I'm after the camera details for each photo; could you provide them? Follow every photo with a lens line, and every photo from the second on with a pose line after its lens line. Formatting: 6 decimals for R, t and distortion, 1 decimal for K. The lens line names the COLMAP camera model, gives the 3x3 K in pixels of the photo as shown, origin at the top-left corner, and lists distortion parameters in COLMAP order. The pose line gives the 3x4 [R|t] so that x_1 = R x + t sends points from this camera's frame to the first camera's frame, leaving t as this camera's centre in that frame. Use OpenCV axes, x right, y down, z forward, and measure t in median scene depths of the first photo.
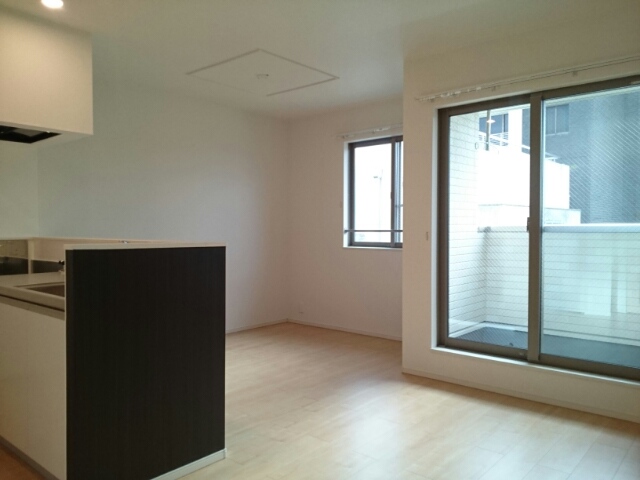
lens RADIAL K [[494.9, 0, 323.0], [0, 494.9, 243.6], [0, 0, 1]] dist [0.012389, -0.013184]
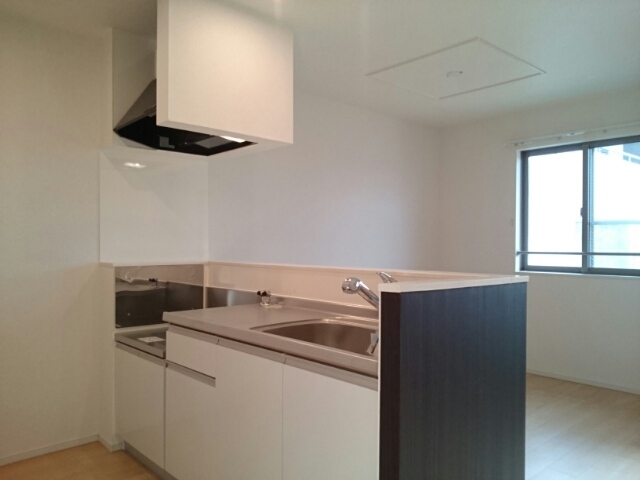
lens RADIAL K [[494.9, 0, 316.9], [0, 494.9, 236.7], [0, 0, 1]] dist [0.012389, -0.013184]
pose [[0.991847, 0.001805, -0.127425, -0.234918], [-0.007589, 0.998962, -0.044919, -0.015104], [0.127211, 0.045520, 0.990831, 0.125175]]
